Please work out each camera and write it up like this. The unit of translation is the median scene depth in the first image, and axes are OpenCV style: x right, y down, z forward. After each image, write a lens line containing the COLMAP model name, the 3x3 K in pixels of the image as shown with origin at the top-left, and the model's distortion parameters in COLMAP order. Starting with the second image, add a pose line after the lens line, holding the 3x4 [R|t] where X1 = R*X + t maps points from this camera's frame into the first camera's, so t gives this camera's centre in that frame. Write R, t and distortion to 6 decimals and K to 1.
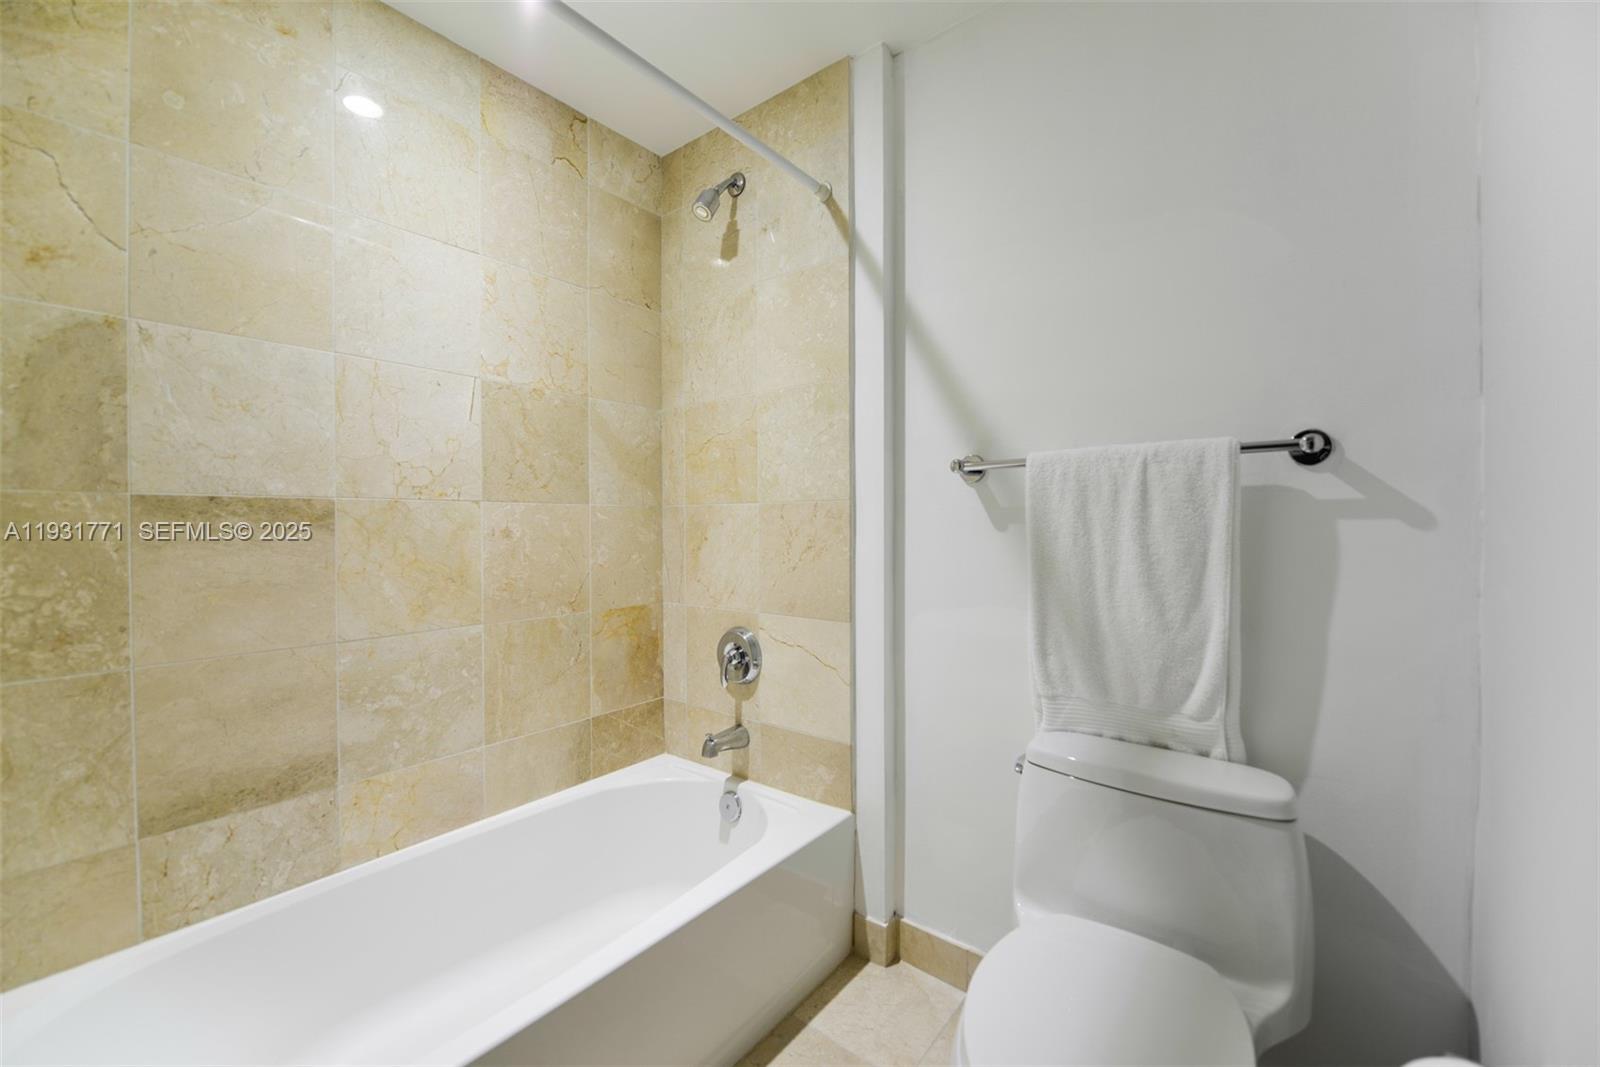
lens RADIAL K [[651.8, 0, 800.0], [0, 651.8, 533.5], [0, 0, 1]] dist [-0.014012, -0.000788]
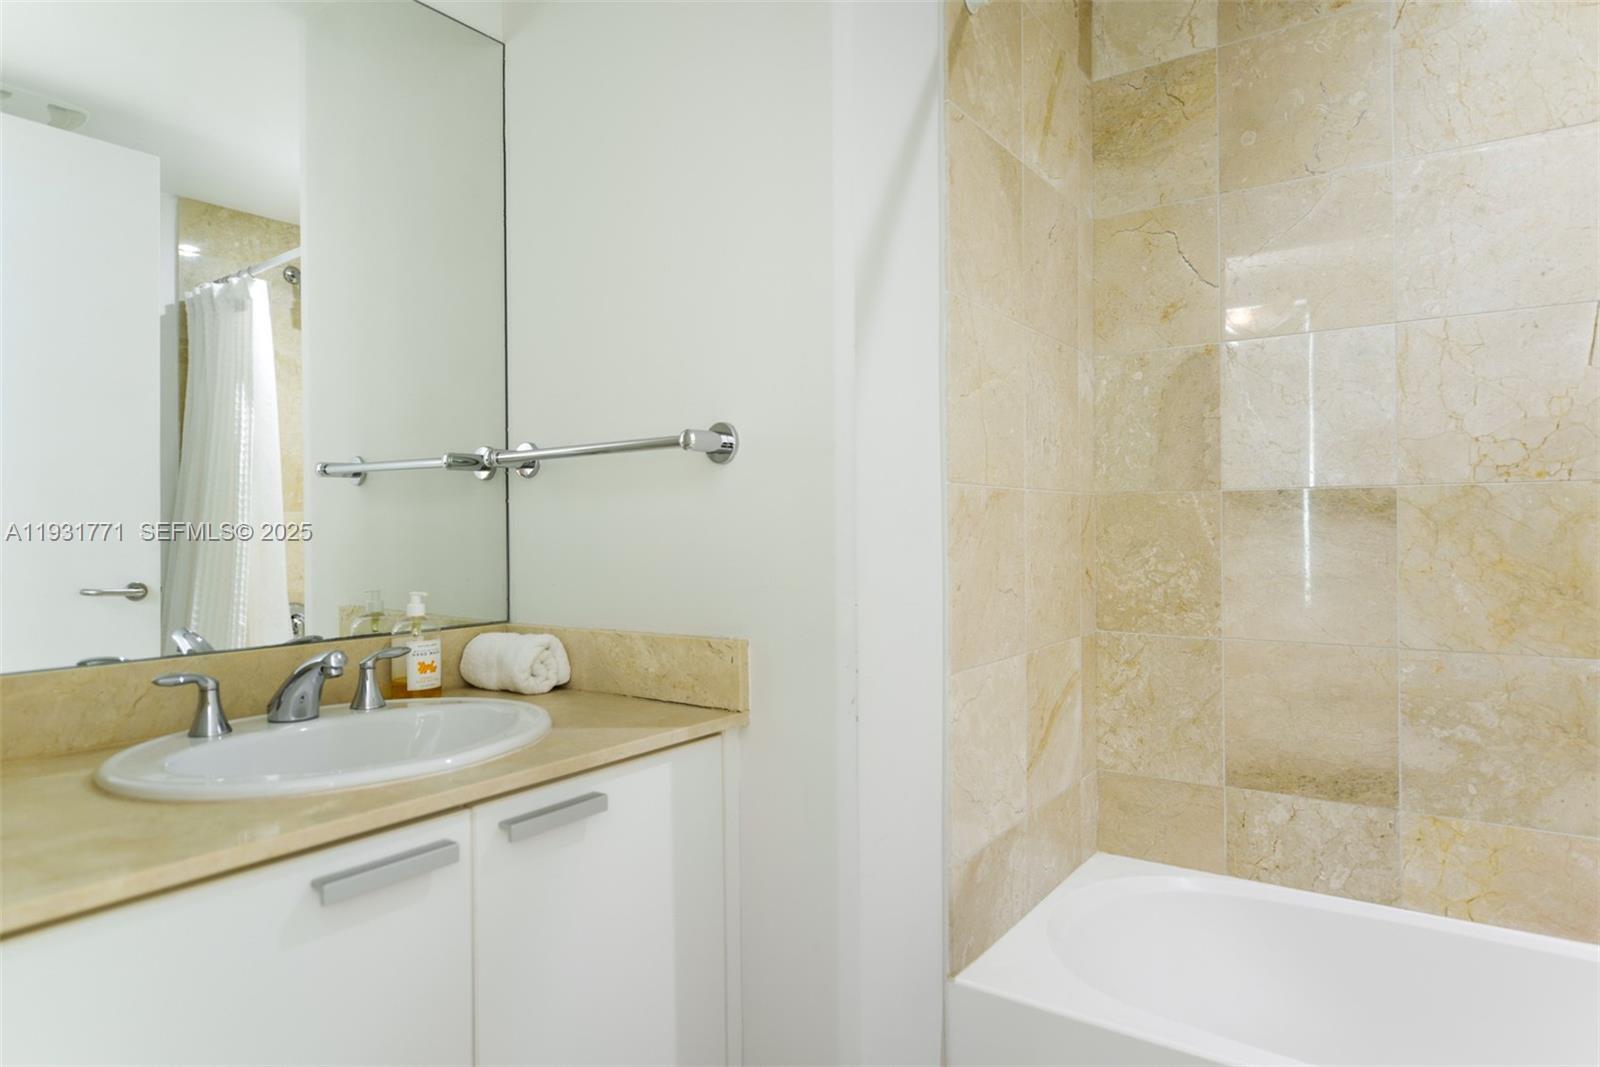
lens RADIAL K [[921.2, 0, 800.0], [0, 921.2, 533.5], [0, 0, 1]] dist [-0.001514, -0.000240]
pose [[0.036698, 0.013805, -0.999231, 0.552475], [-0.005627, 0.999892, 0.013608, -0.001832], [0.999311, 0.005124, 0.036772, 0.139475]]
